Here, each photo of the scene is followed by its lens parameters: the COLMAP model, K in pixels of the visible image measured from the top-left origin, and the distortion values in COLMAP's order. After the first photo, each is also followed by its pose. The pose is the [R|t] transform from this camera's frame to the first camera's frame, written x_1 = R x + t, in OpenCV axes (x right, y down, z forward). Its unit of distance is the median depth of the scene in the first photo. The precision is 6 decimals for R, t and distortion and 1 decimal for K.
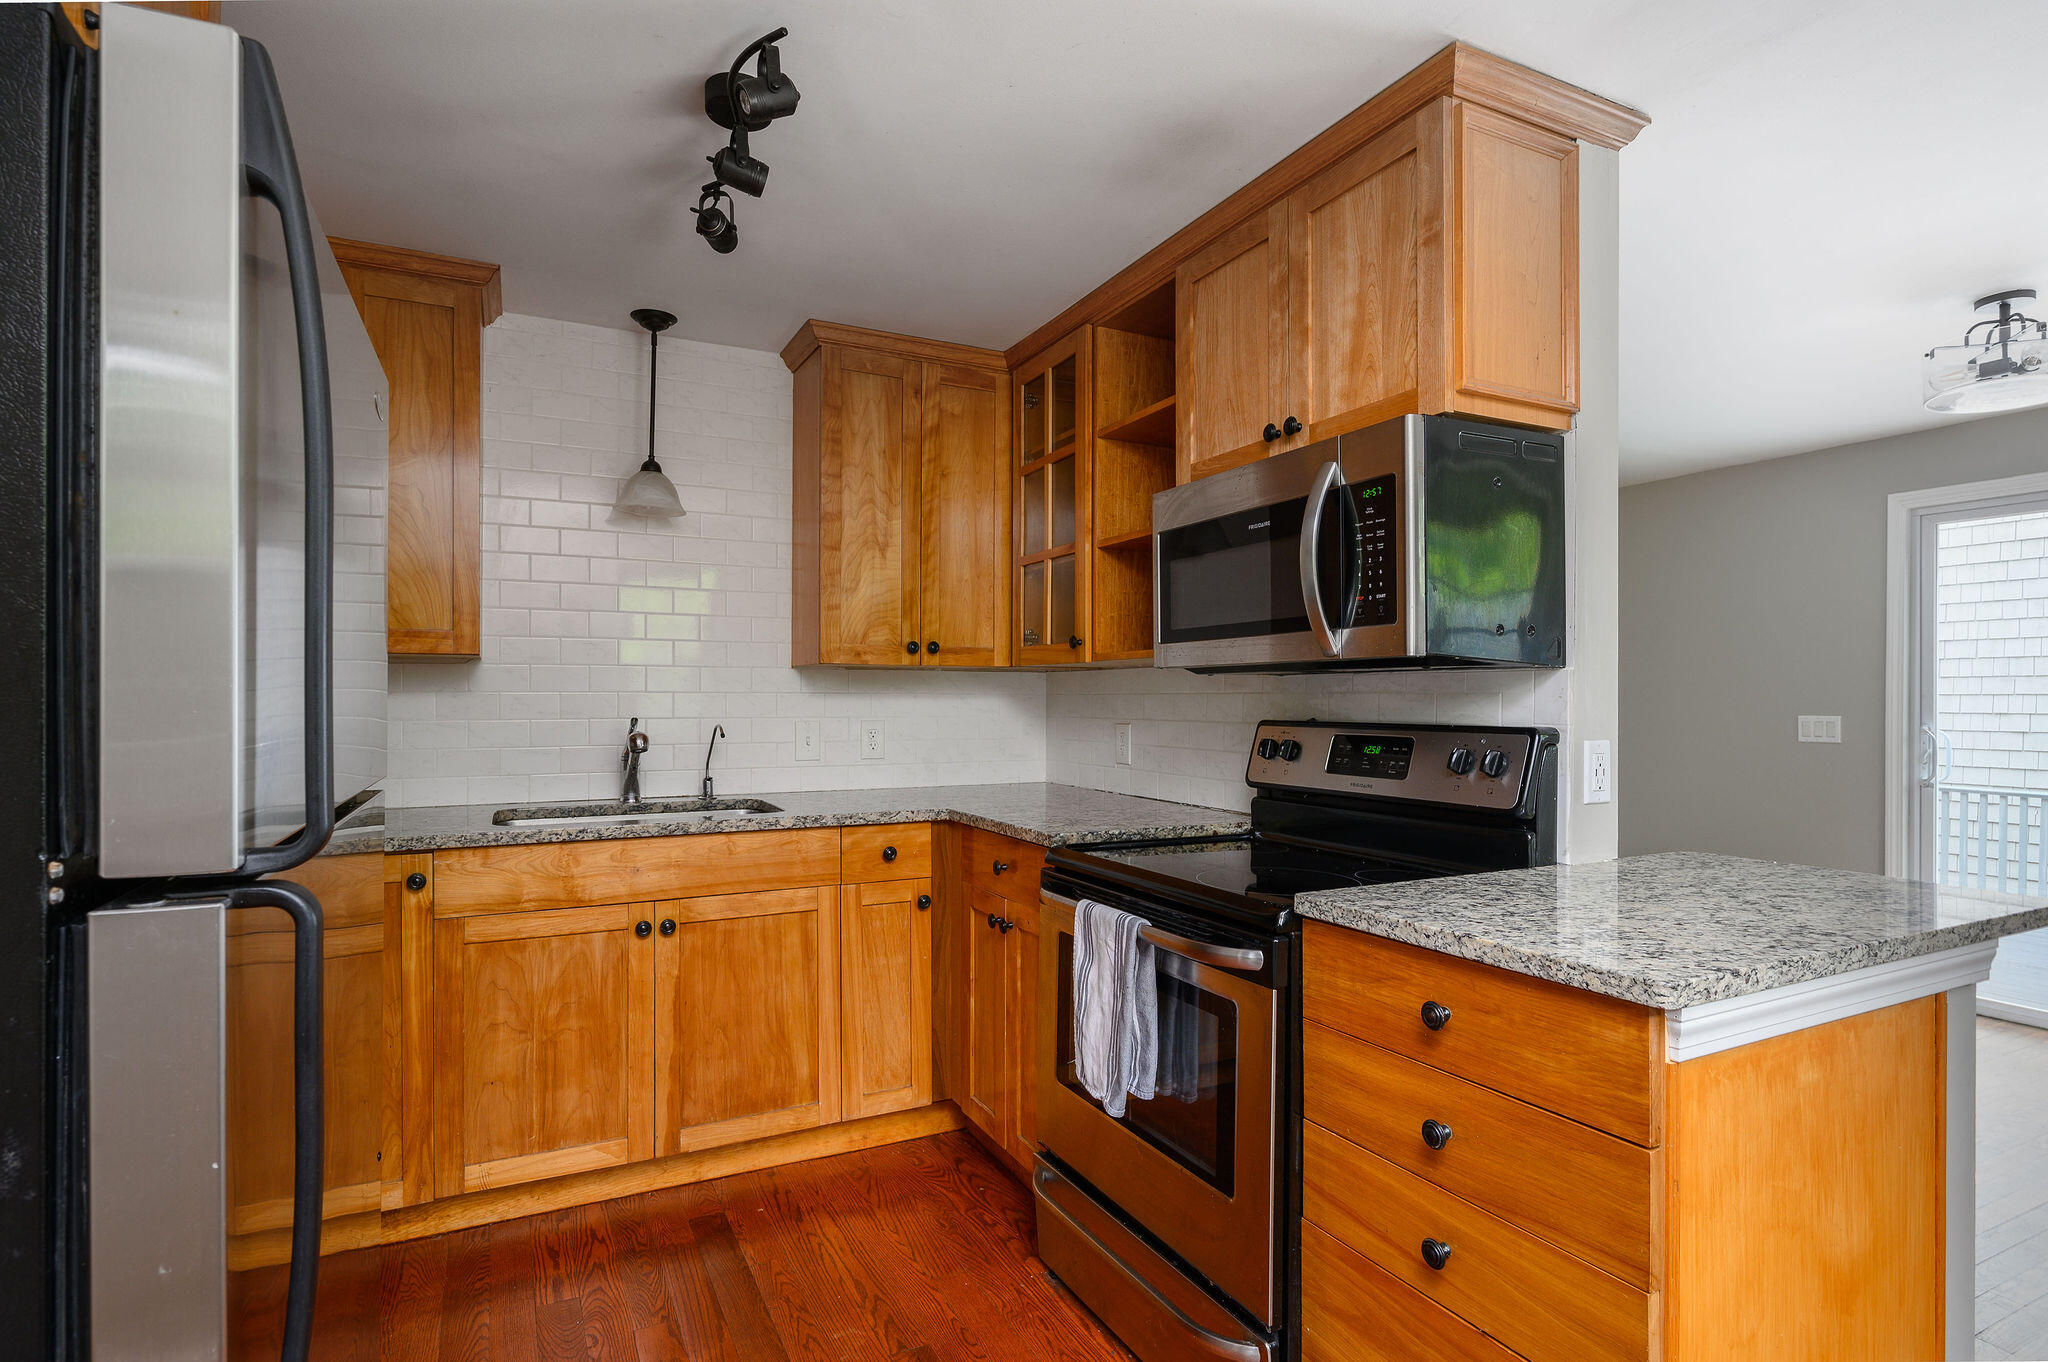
lens RADIAL K [[1053.8, 0, 1022.8], [0, 1053.8, 692.7], [0, 0, 1]] dist [-0.002365, -0.000116]
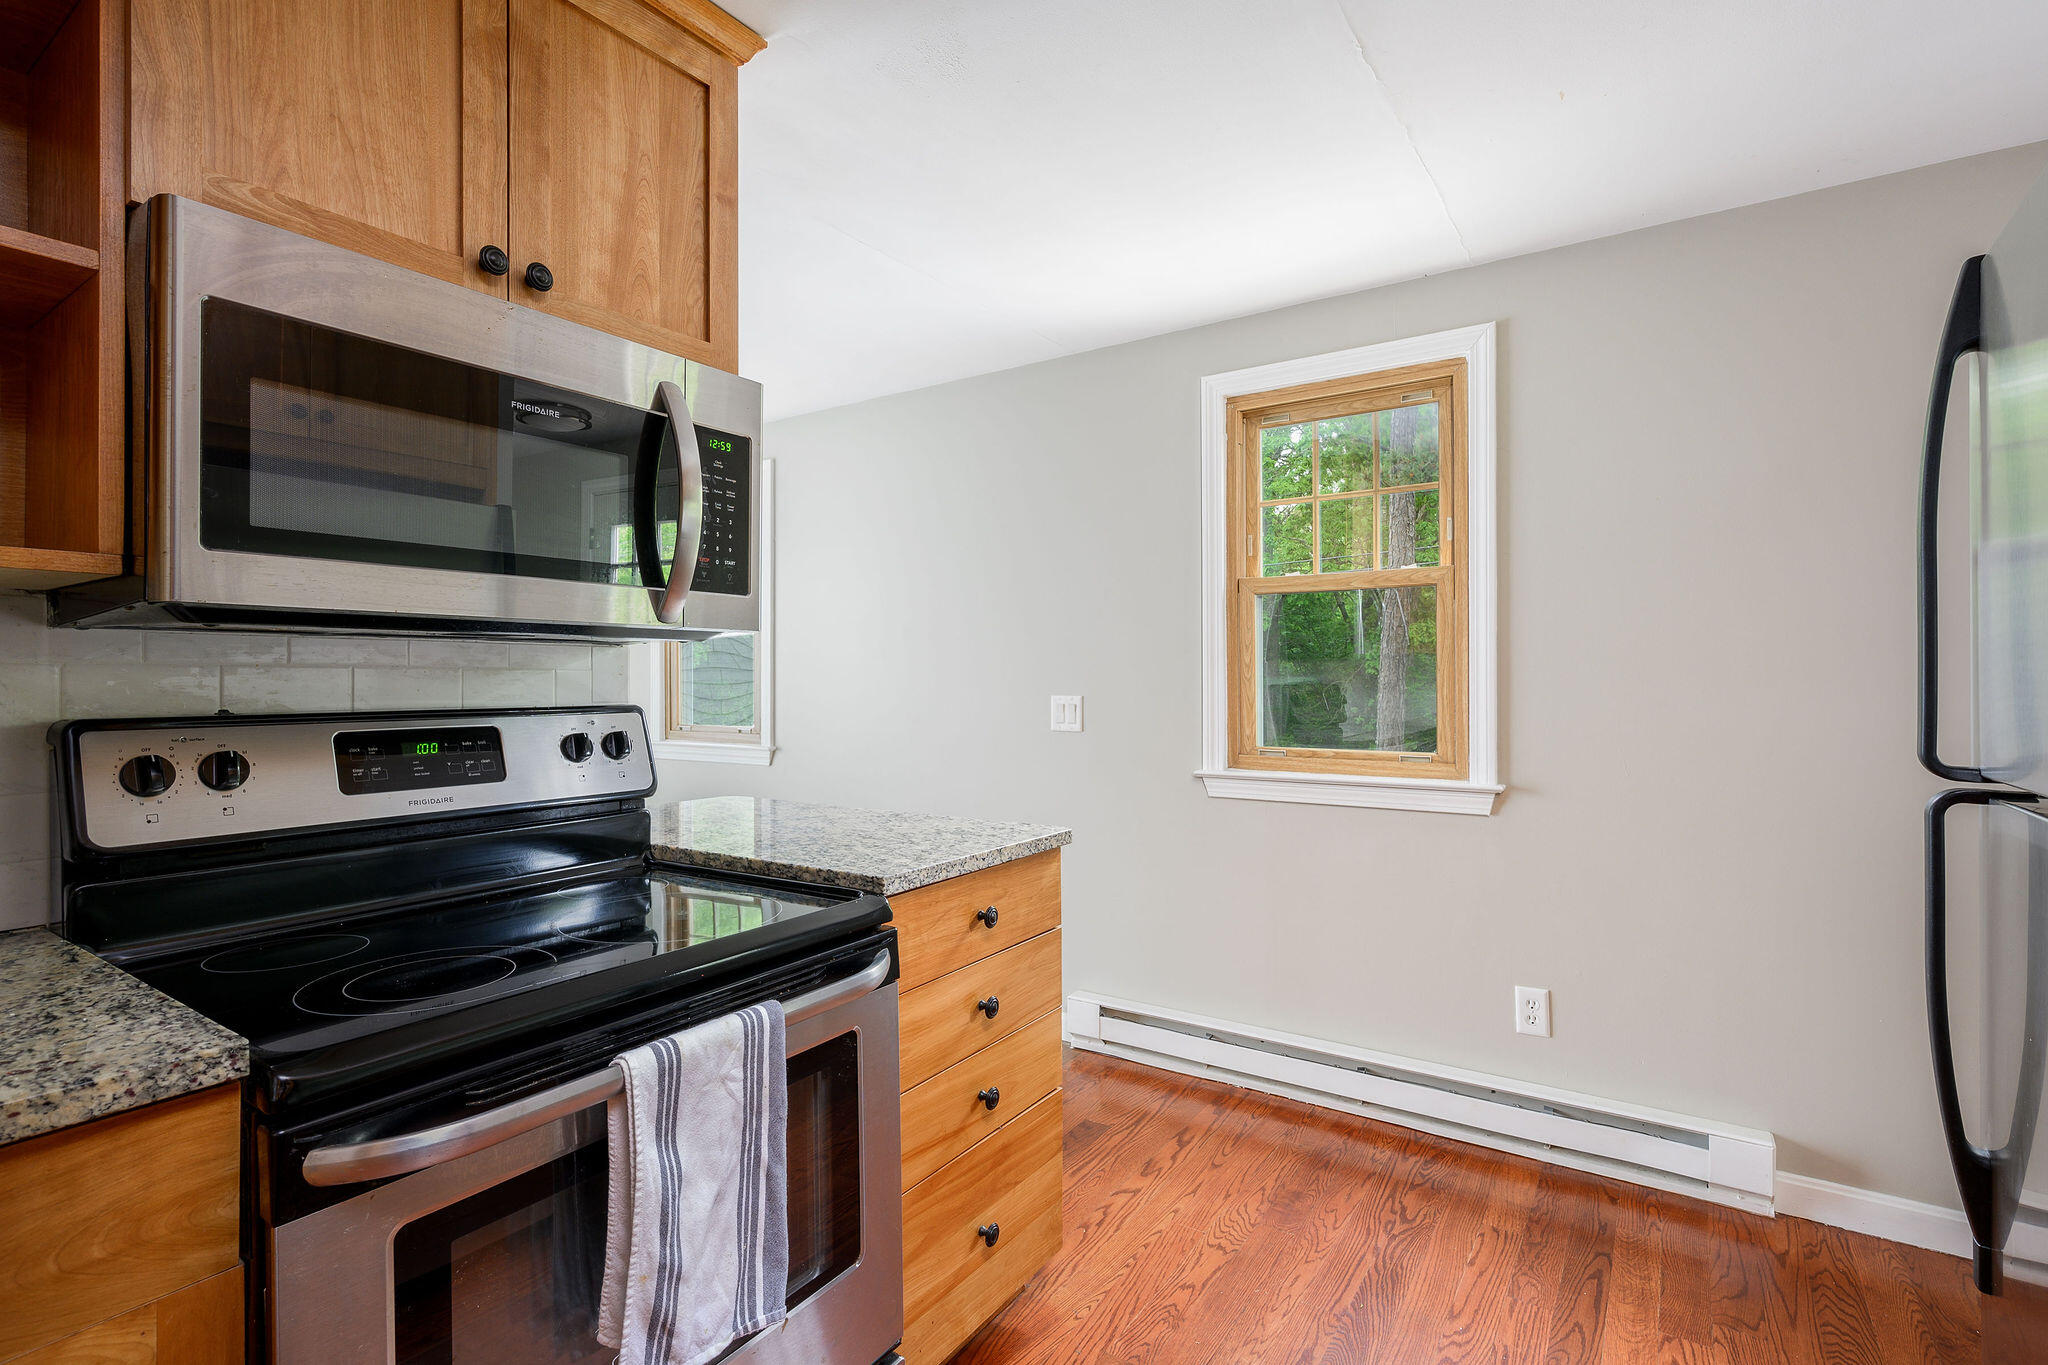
lens RADIAL K [[956.2, 0, 1024.0], [0, 956.2, 682.5], [0, 0, 1]] dist [0.009555, 0.000074]
pose [[-0.487819, -0.002661, 0.872941, -0.481898], [-0.002480, 0.999996, 0.001662, 0.009402], [-0.872941, -0.001354, -0.487824, 1.115385]]
